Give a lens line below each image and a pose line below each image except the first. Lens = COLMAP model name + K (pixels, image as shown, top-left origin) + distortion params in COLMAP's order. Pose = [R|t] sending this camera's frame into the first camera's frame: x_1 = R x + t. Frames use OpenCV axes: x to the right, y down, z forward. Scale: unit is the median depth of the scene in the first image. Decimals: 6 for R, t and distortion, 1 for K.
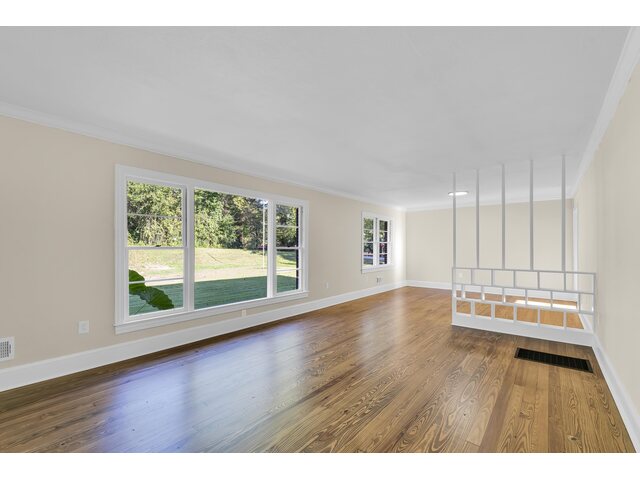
lens RADIAL K [[277.3, 0, 320.0], [0, 277.3, 240.0], [0, 0, 1]] dist [-0.008918, 0.000245]
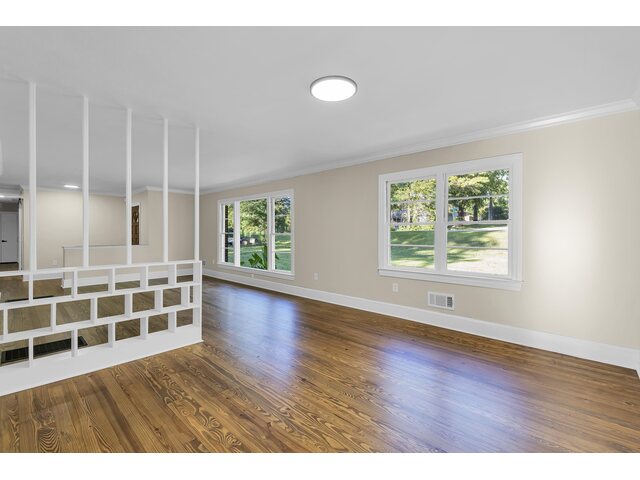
lens RADIAL K [[277.3, 0, 320.0], [0, 277.3, 240.0], [0, 0, 1]] dist [-0.008918, 0.000245]
pose [[-0.039100, 0.026636, -0.998880, 1.018397], [0.035972, 0.999034, 0.025232, 0.028268], [0.998588, -0.034945, -0.040021, 1.160454]]
